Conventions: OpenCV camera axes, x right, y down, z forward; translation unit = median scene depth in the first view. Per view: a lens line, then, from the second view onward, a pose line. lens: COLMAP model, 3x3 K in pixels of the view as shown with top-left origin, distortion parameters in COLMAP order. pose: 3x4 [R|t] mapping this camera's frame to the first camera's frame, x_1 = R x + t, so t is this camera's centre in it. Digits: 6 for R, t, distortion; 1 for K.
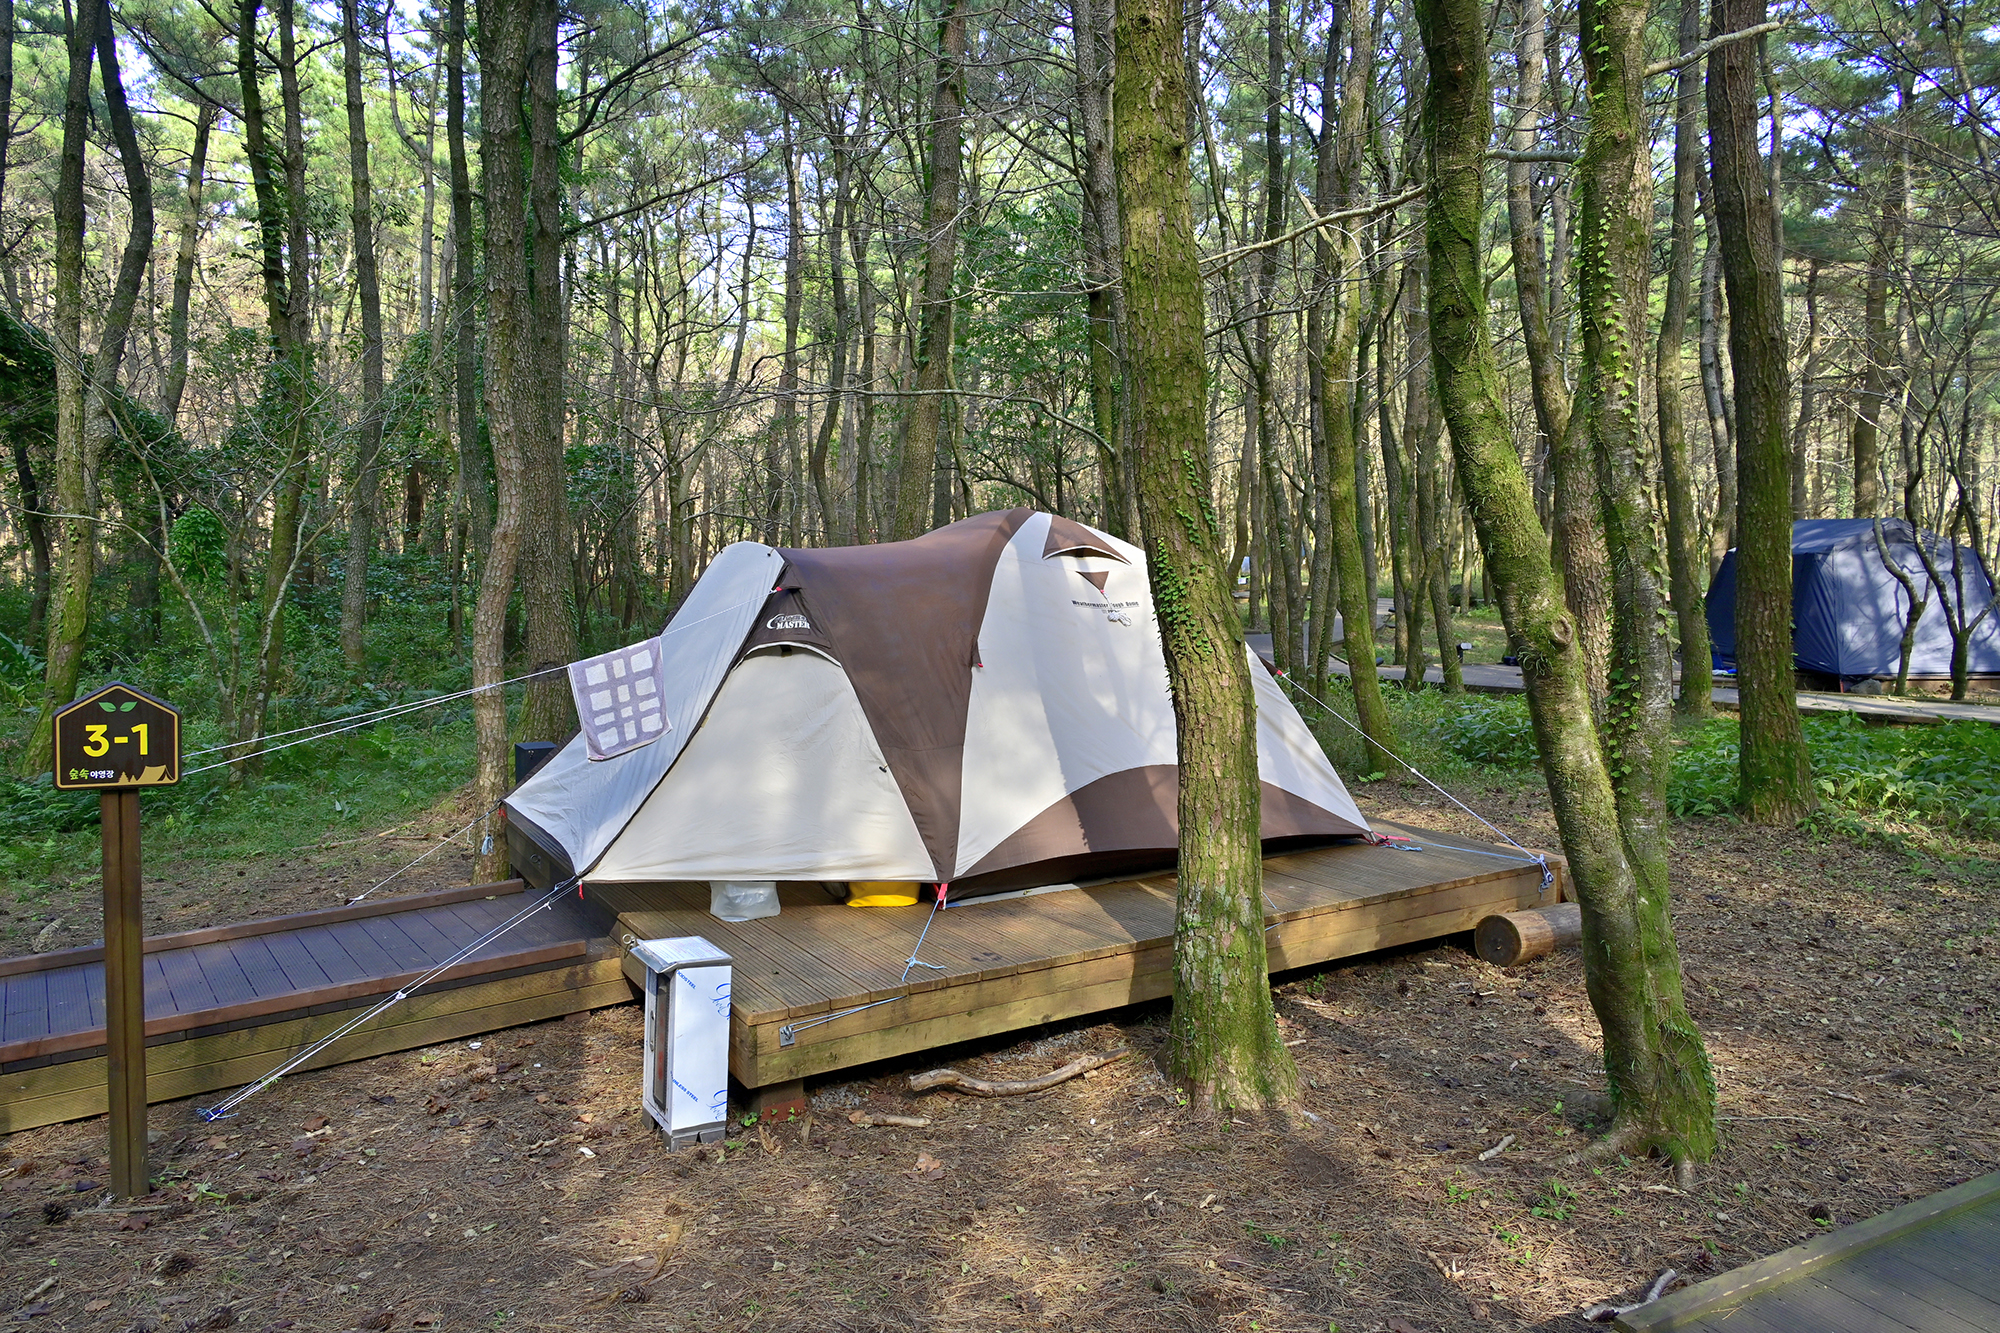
lens RADIAL K [[1380.1, 0, 999.0], [0, 1380.1, 666.7], [0, 0, 1]] dist [0.003468, 0.001628]
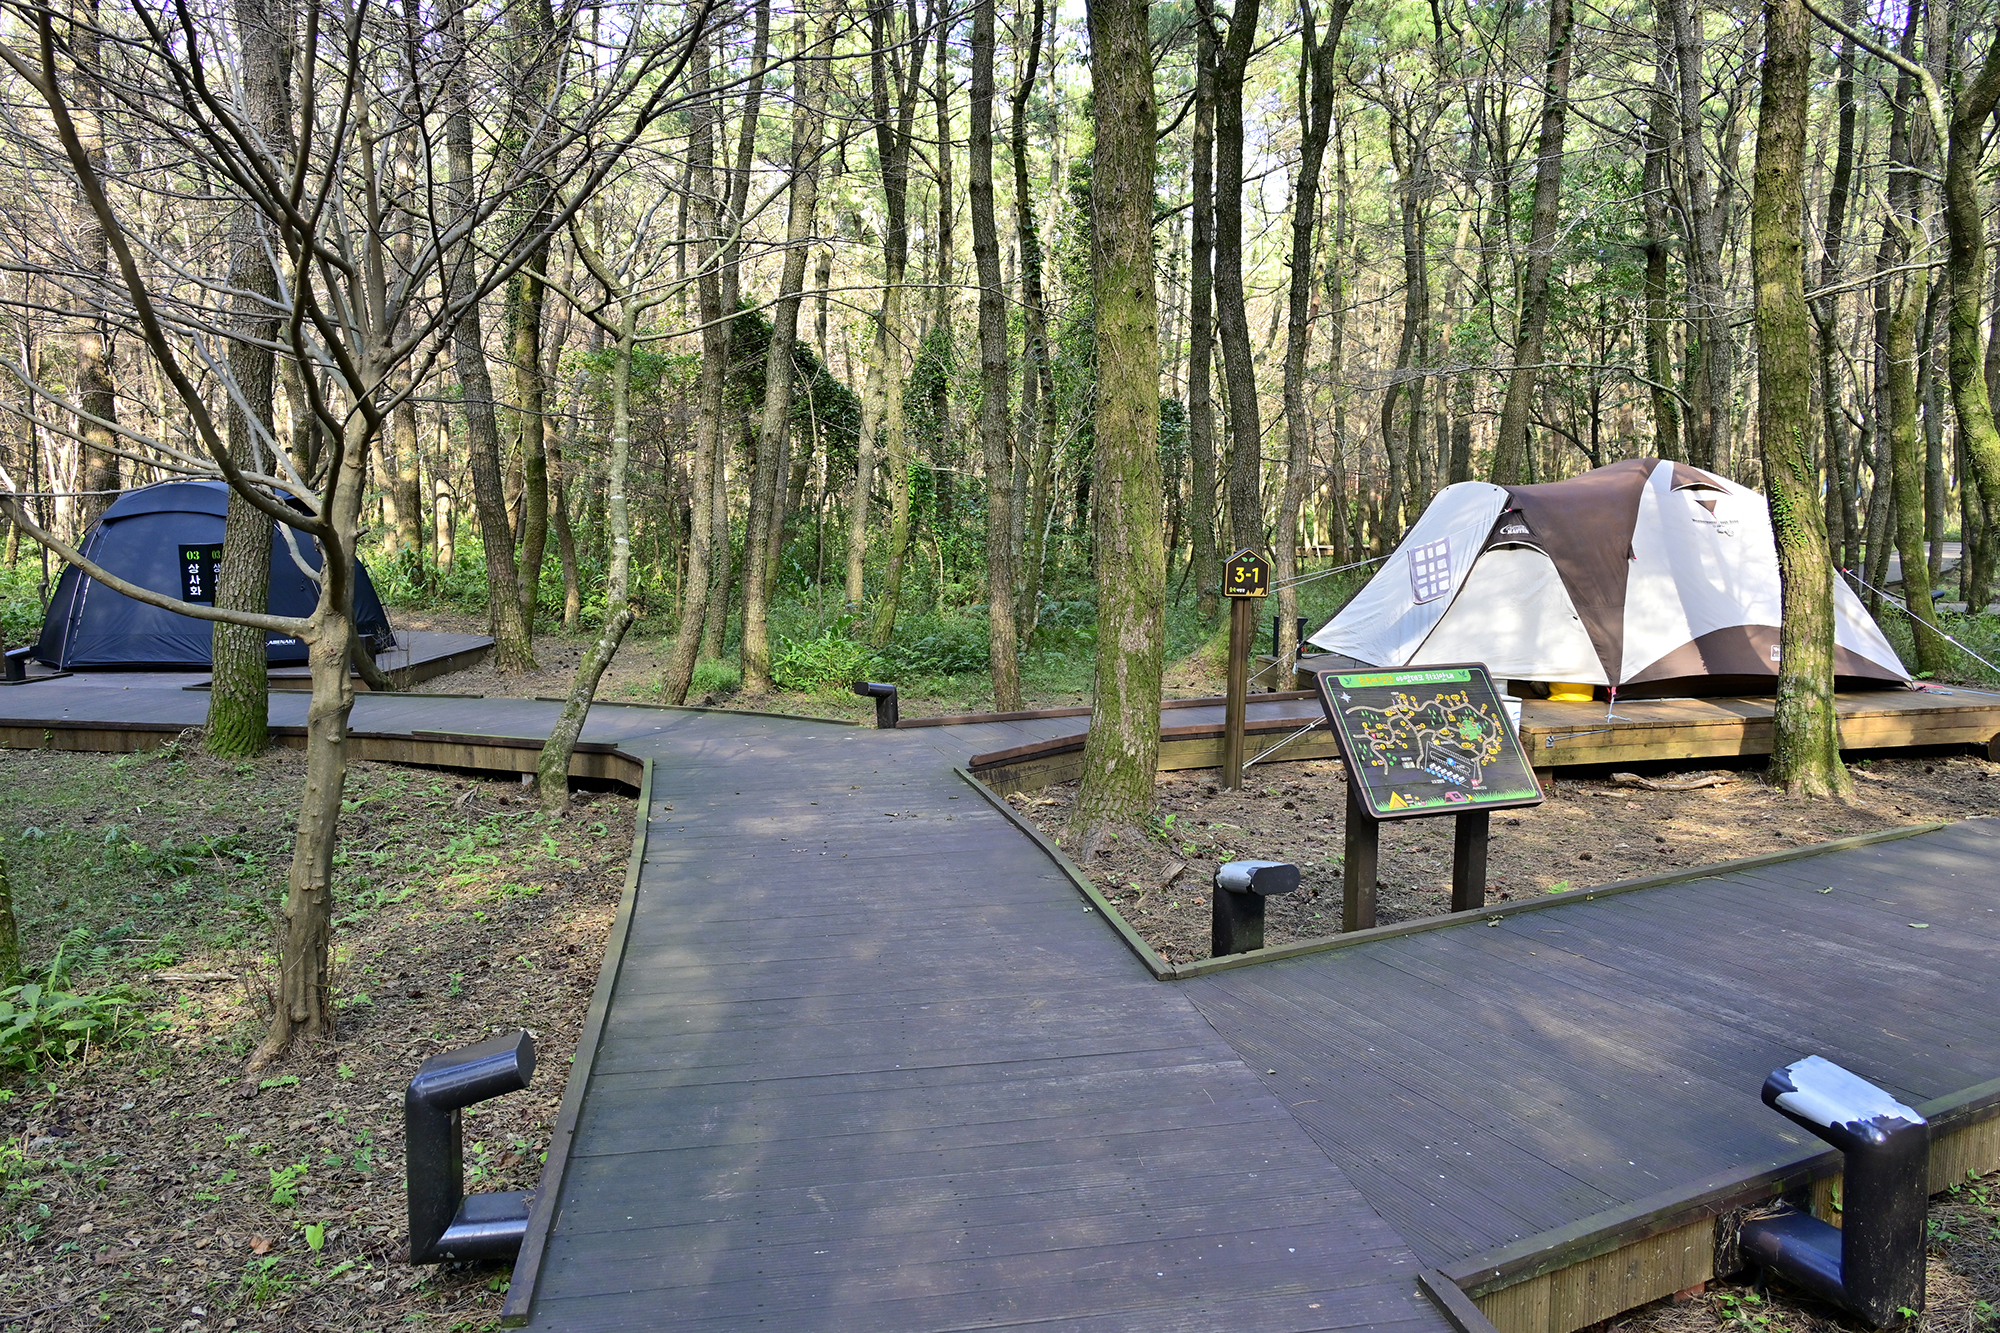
lens RADIAL K [[1447.9, 0, 1002.4], [0, 1447.9, 666.7], [0, 0, 1]] dist [0.009315, -0.006360]
pose [[0.951605, 0.030772, -0.305780, -0.204861], [-0.020147, 0.999081, 0.037844, 0.080763], [0.306664, -0.029852, 0.951350, -0.877297]]
